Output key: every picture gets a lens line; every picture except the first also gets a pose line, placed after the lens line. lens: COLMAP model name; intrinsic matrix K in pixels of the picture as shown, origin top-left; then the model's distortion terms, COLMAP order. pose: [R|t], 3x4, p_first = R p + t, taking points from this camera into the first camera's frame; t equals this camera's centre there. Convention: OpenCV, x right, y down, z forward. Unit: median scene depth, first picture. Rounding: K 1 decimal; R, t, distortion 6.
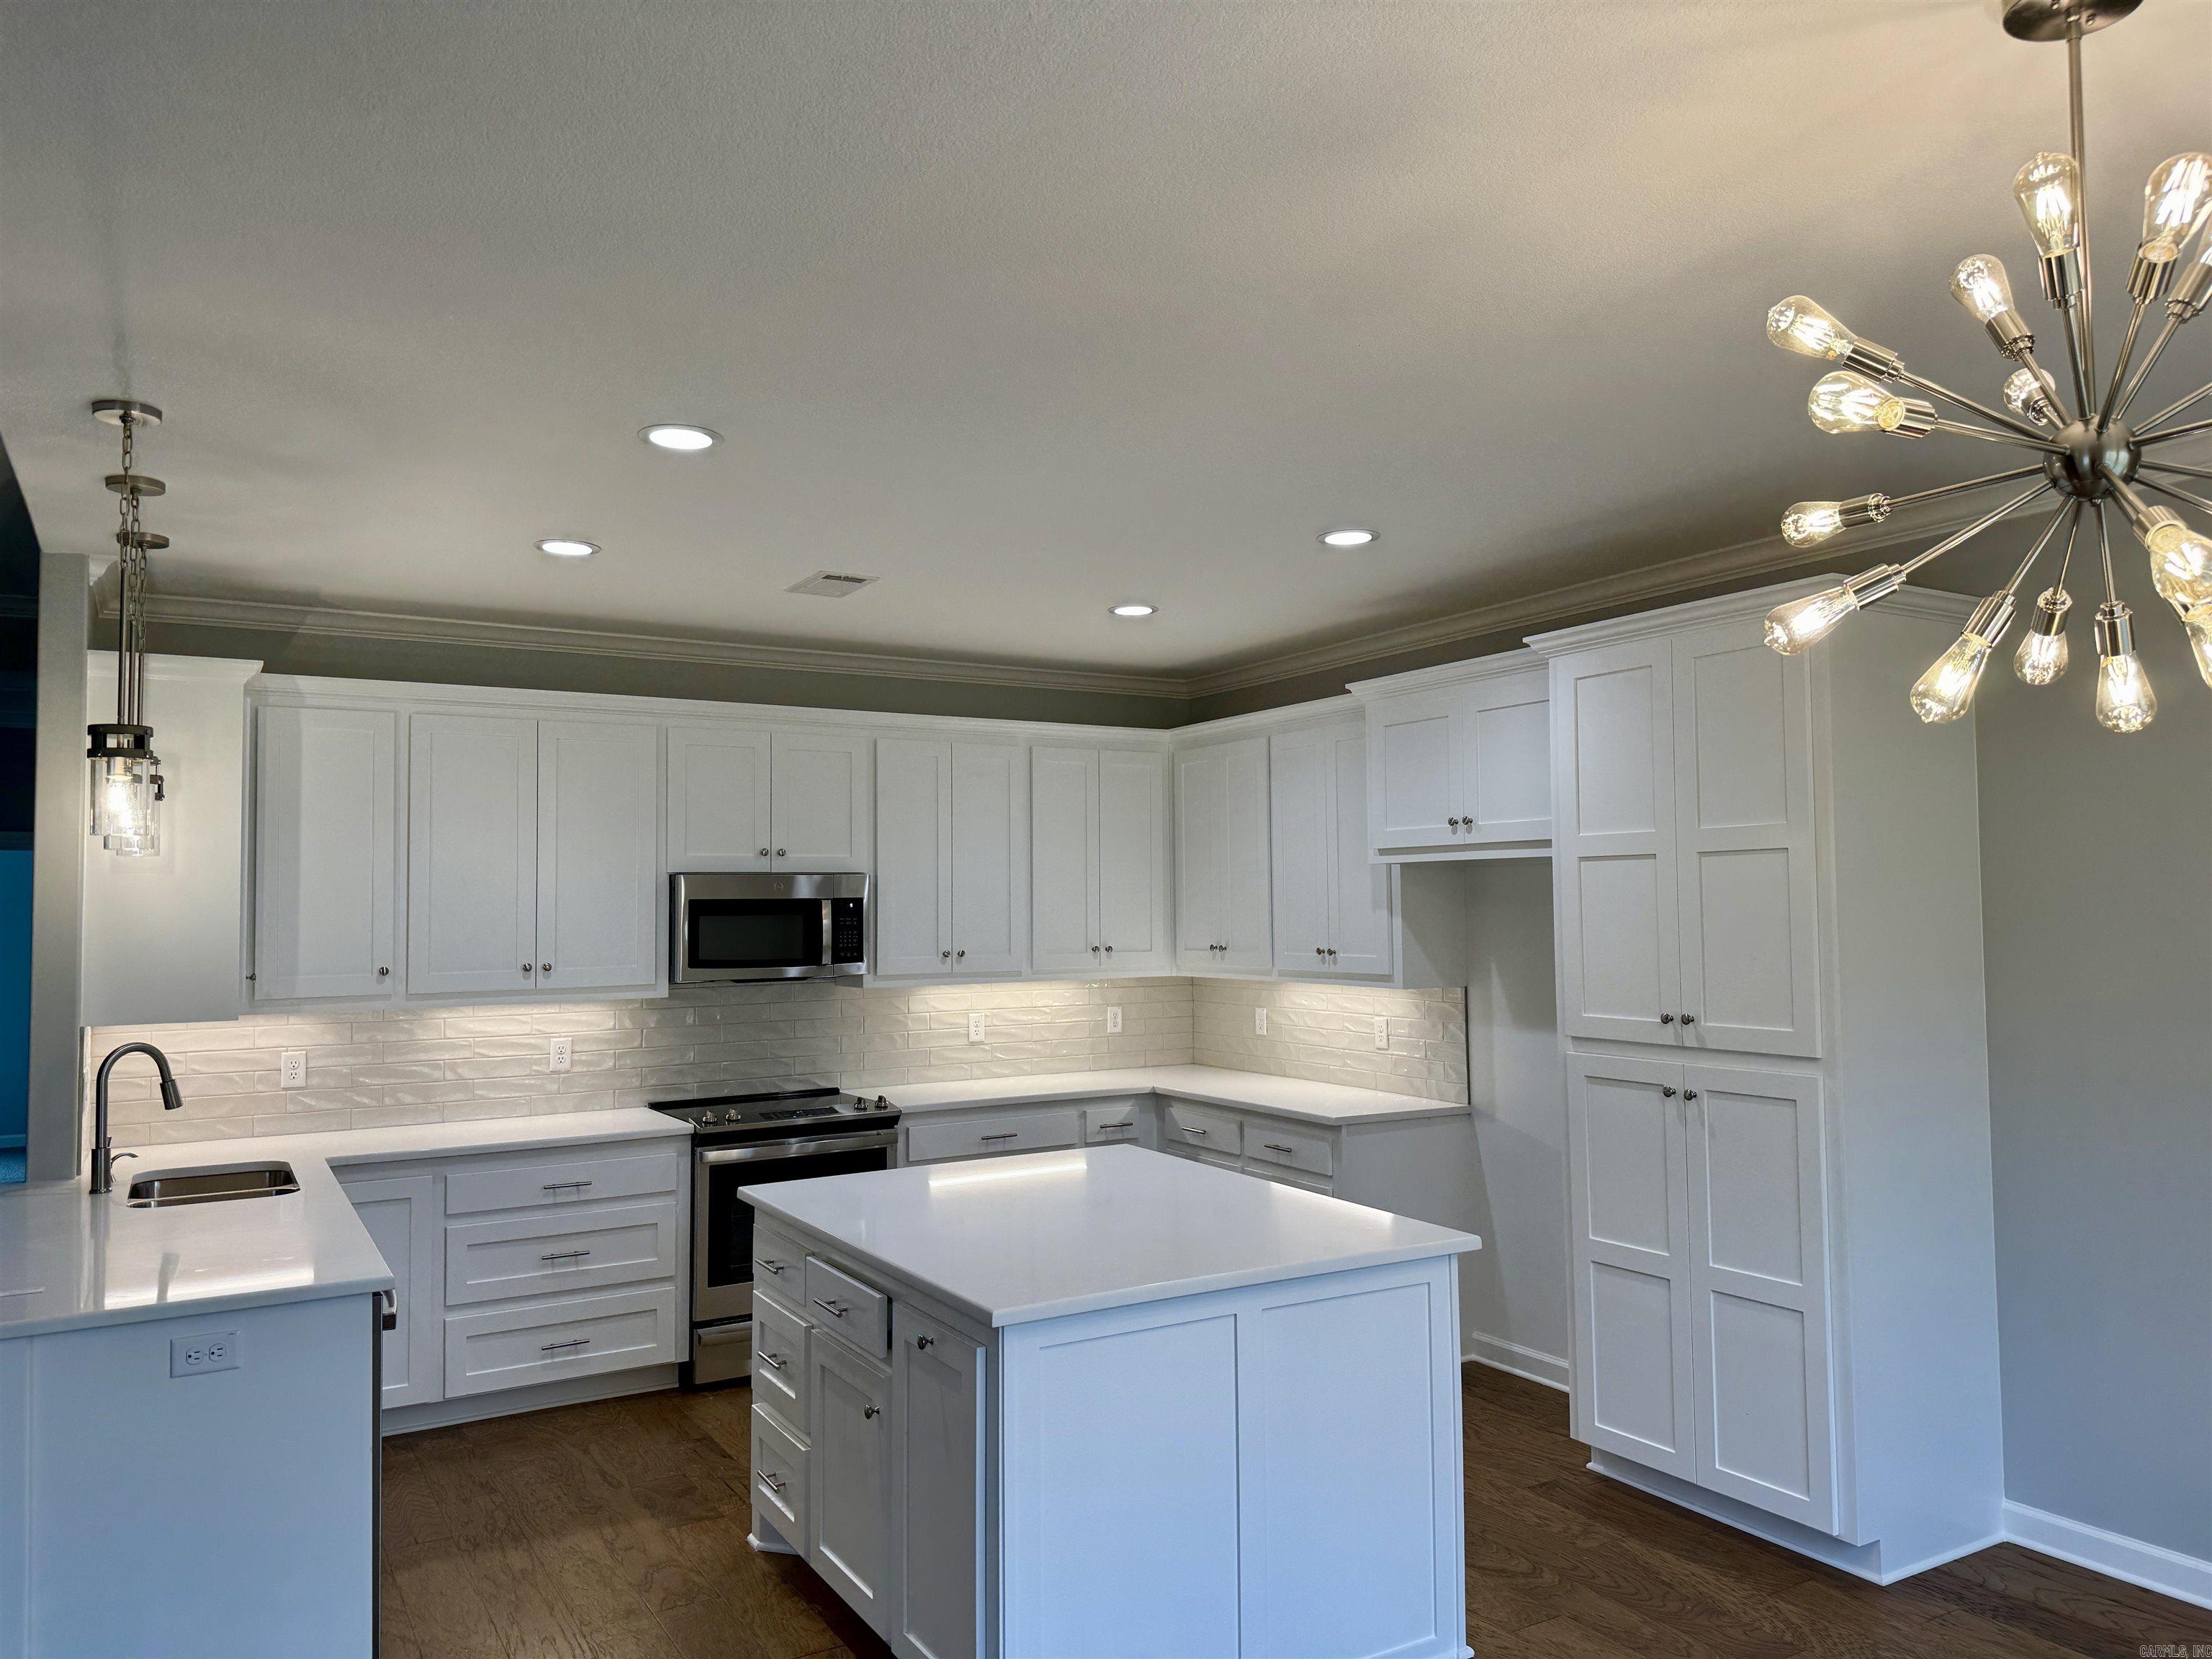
lens RADIAL K [[1546.7, 0, 1113.1], [0, 1546.7, 858.0], [0, 0, 1]] dist [0.091236, -0.113517]
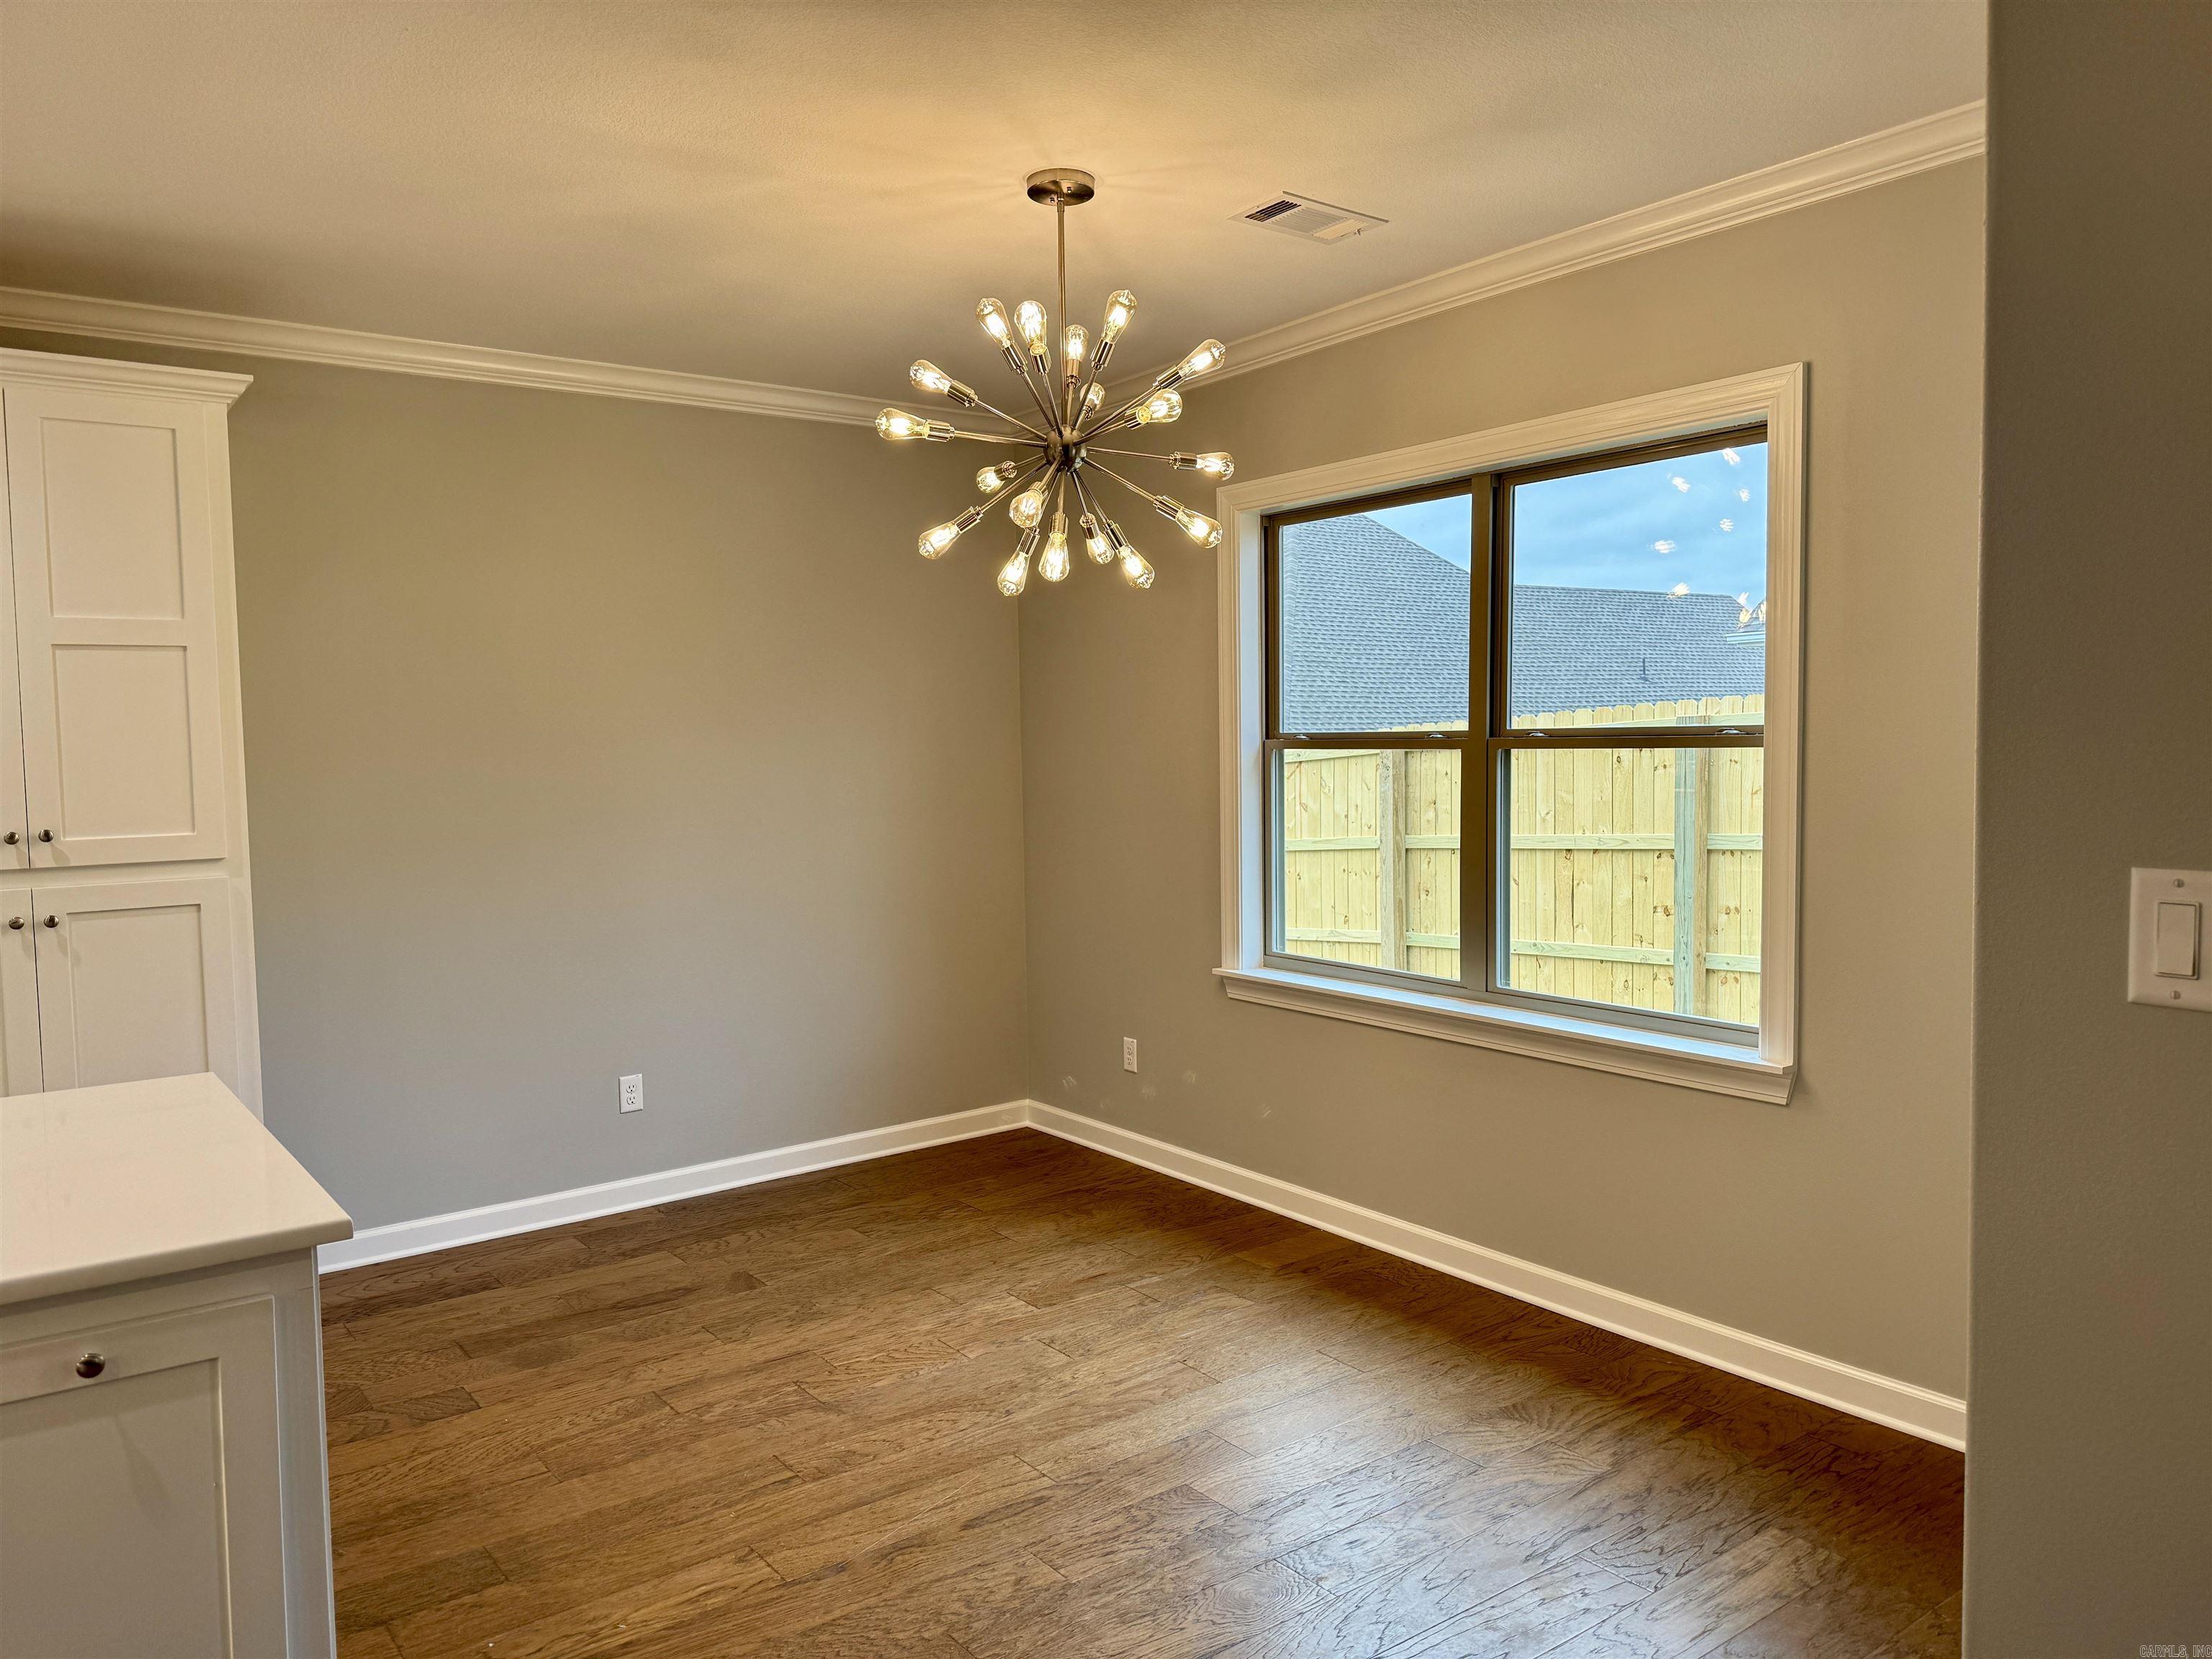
lens RADIAL K [[1546.7, 0, 1108.6], [0, 1546.7, 822.9], [0, 0, 1]] dist [0.091236, -0.113517]
pose [[-0.092359, -0.054493, 0.994234, -0.422754], [-0.025438, 0.998305, 0.052353, 0.026351], [-0.995401, -0.020456, -0.093589, 0.372731]]
